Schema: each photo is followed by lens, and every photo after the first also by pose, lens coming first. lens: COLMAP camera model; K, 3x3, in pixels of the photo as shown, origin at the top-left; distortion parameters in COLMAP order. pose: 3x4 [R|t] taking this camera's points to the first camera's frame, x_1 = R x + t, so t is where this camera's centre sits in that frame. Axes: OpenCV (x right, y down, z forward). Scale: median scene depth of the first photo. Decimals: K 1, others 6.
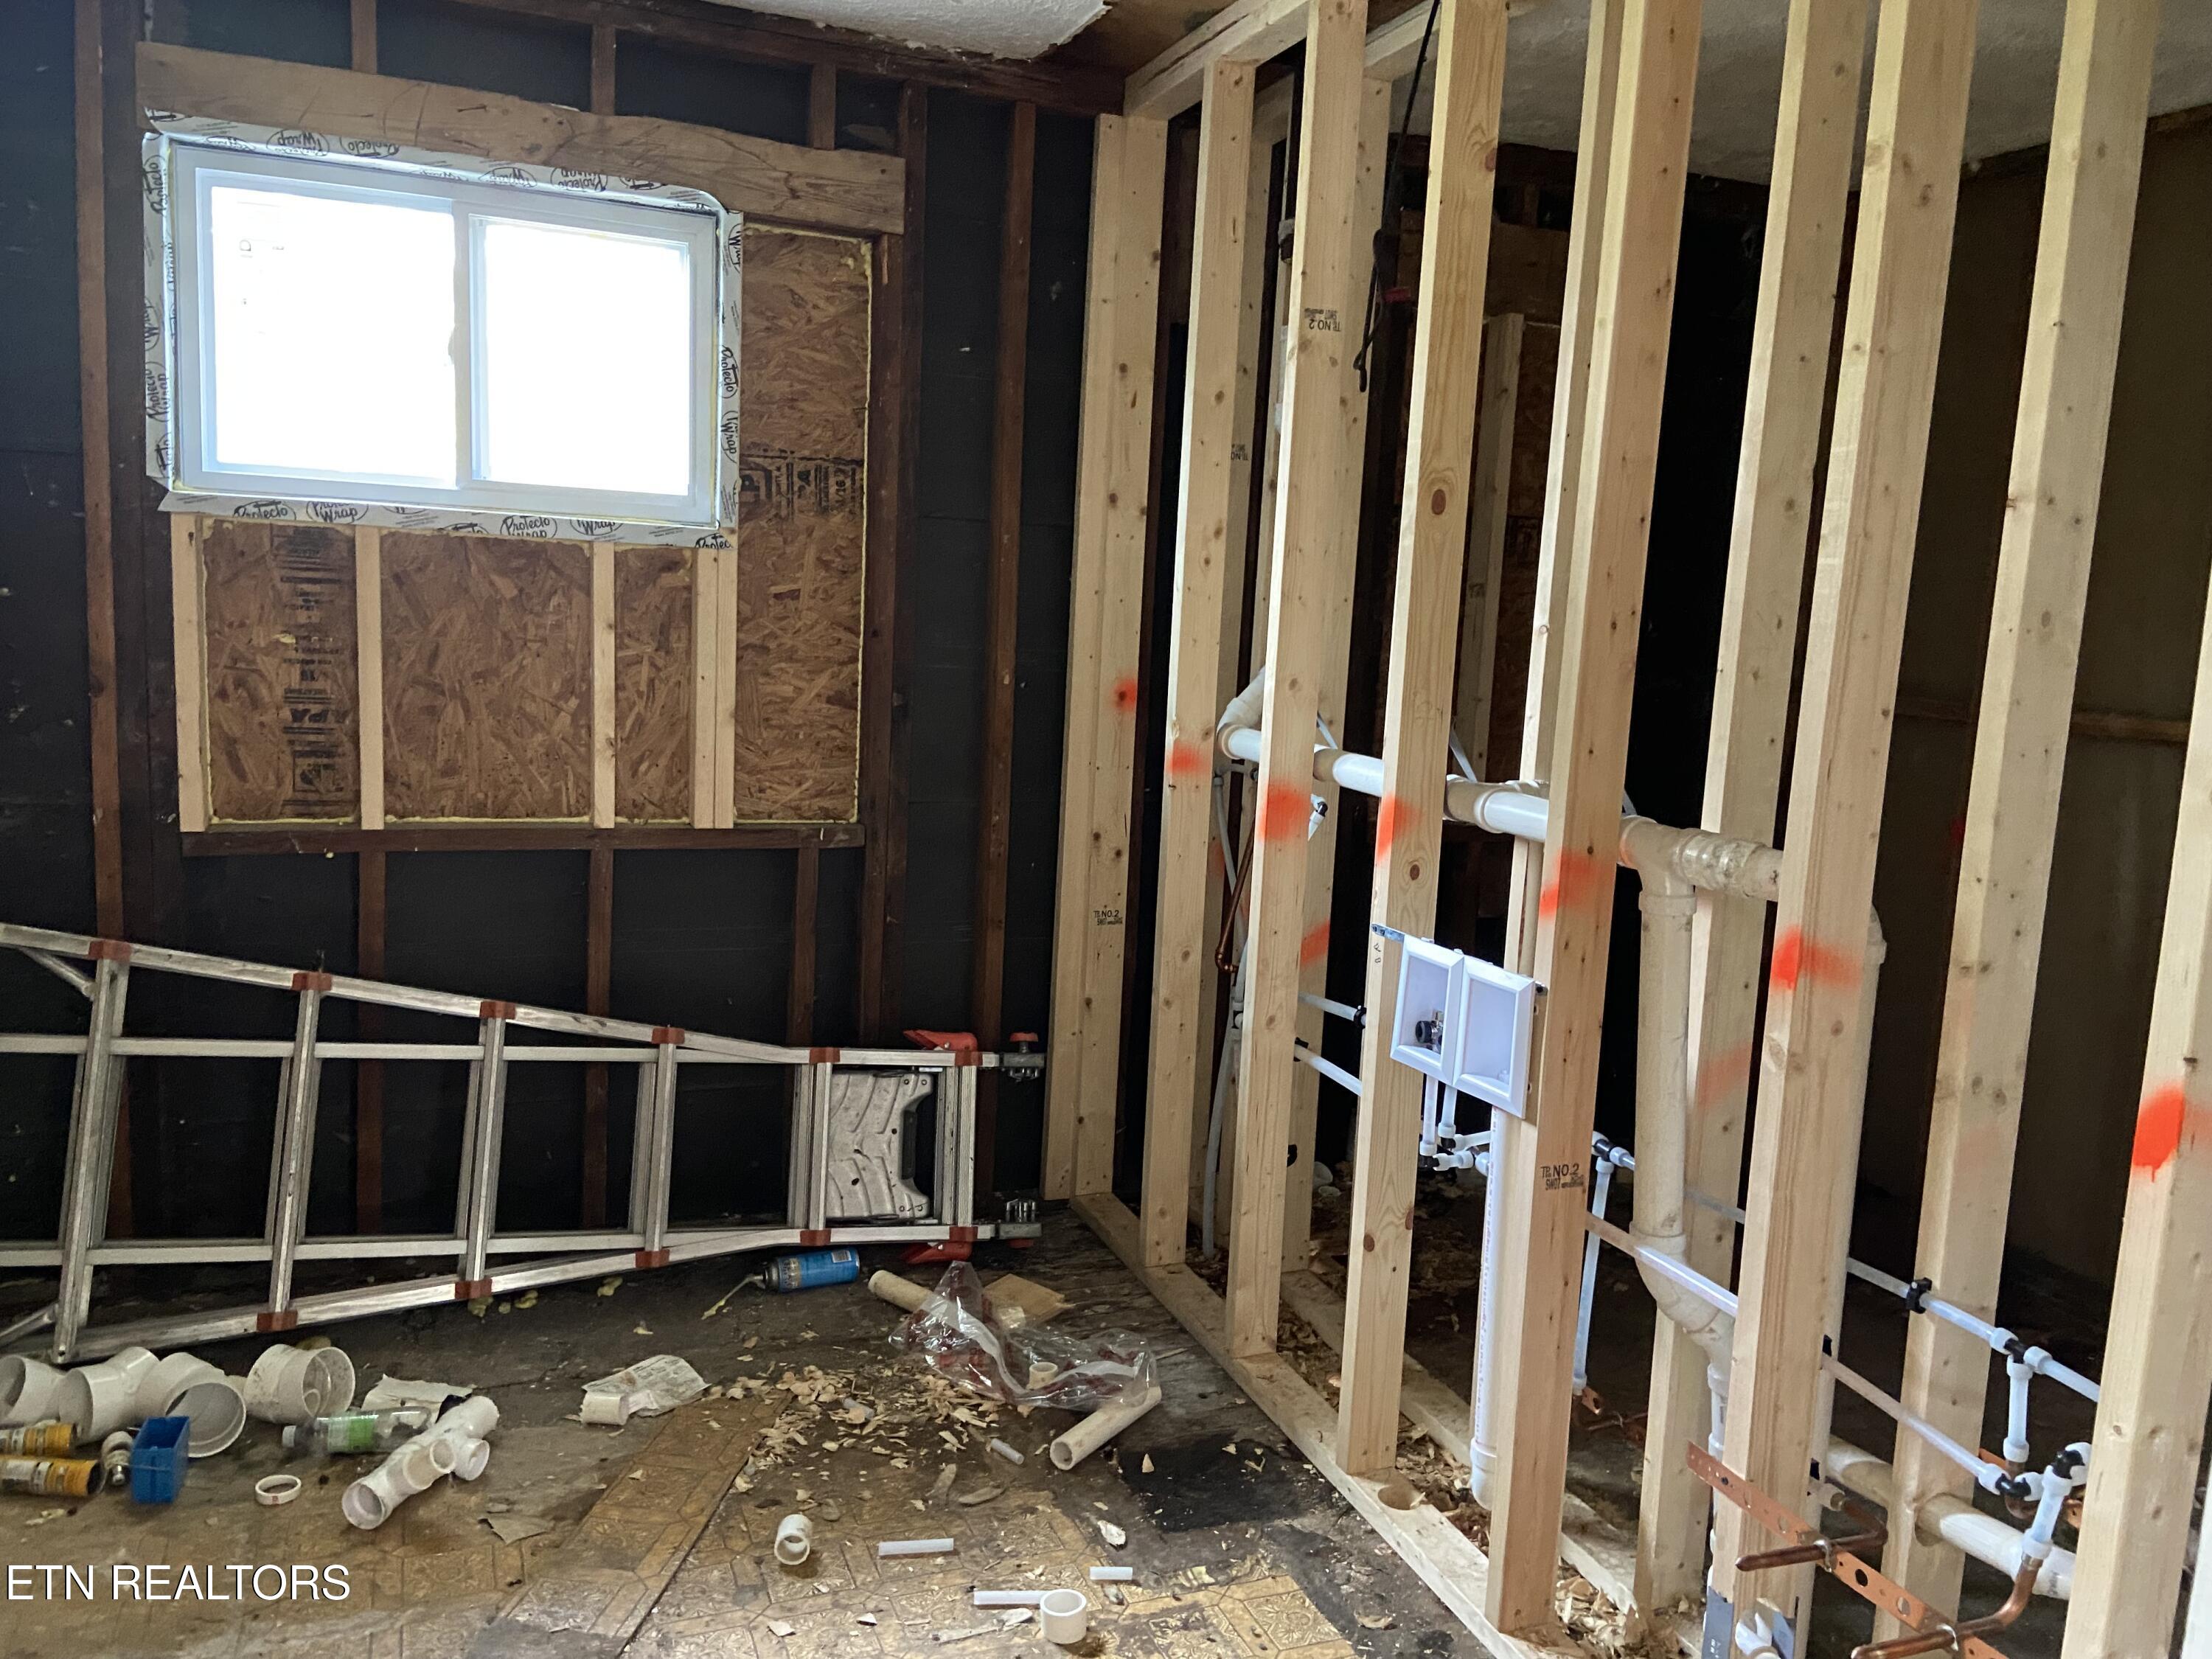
lens RADIAL K [[1635.5, 0, 1106.0], [0, 1635.5, 829.5], [0, 0, 1]] dist [0.068228, -0.093974]
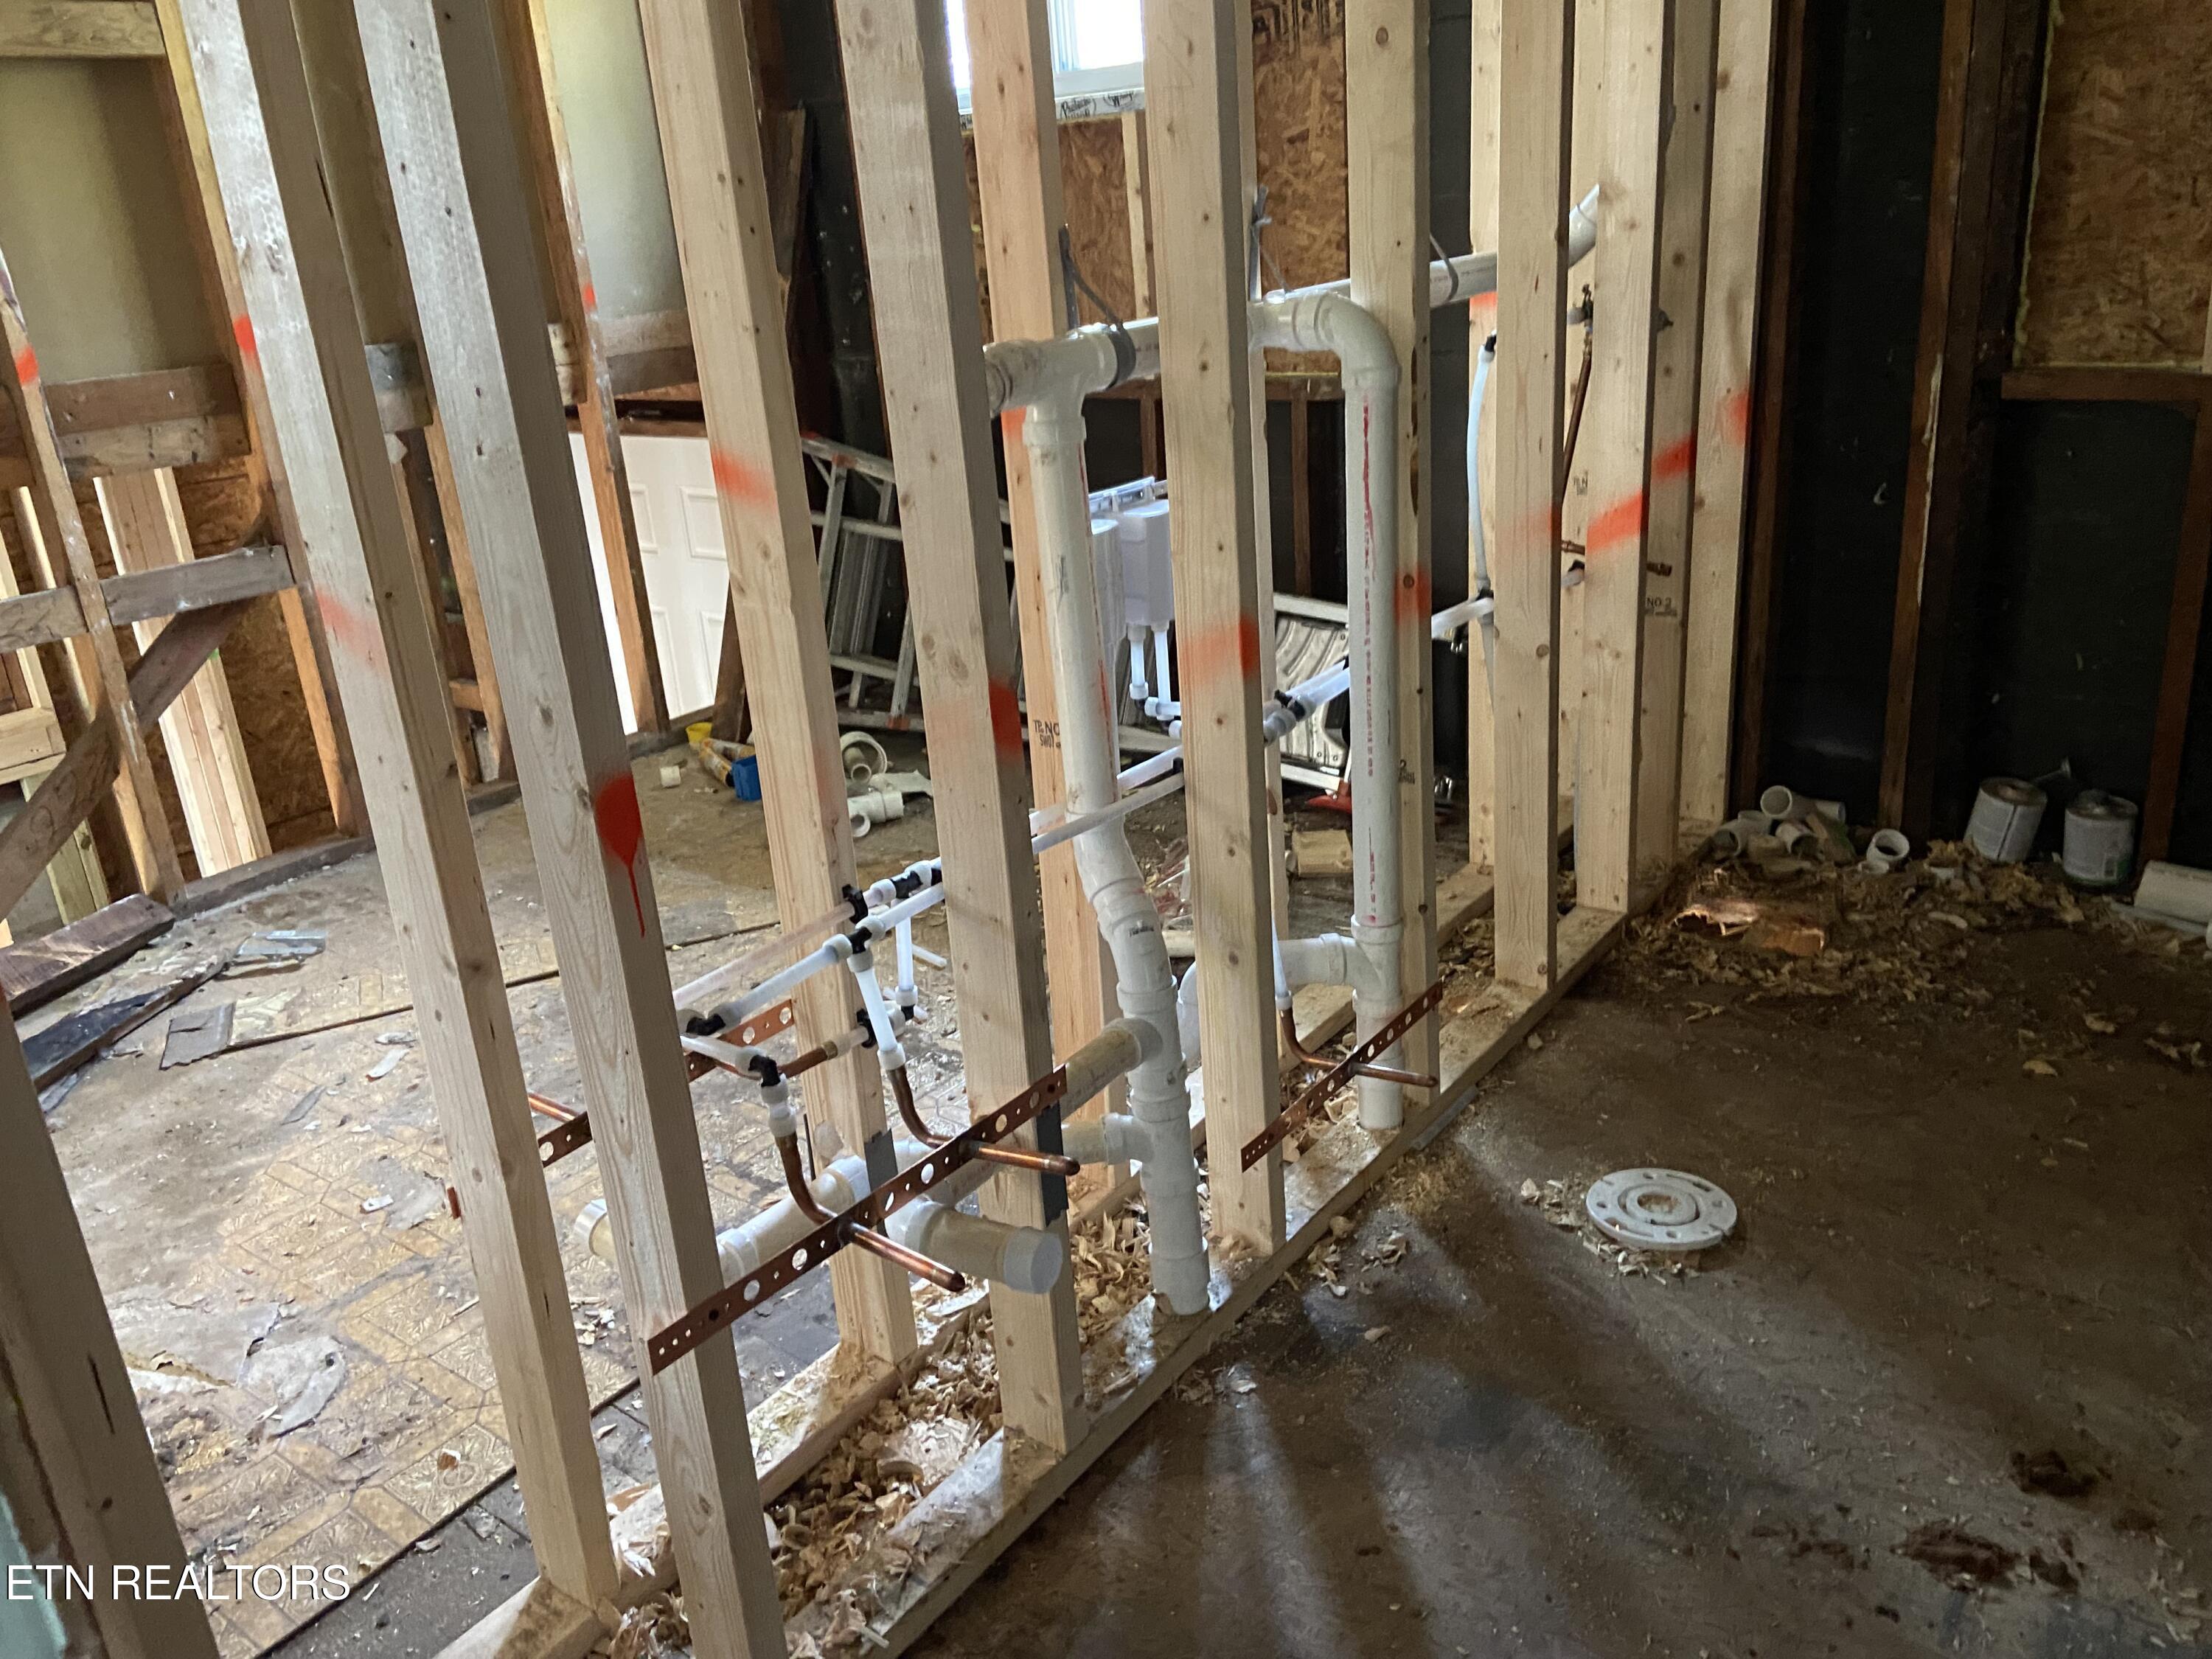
lens RADIAL K [[1635.5, 0, 1106.0], [0, 1635.5, 829.5], [0, 0, 1]] dist [0.068228, -0.093974]
pose [[0.501271, 0.220389, -0.836753, 0.685449], [-0.017579, 0.969414, 0.244799, 0.022136], [0.865112, -0.108002, 0.489814, 0.358827]]
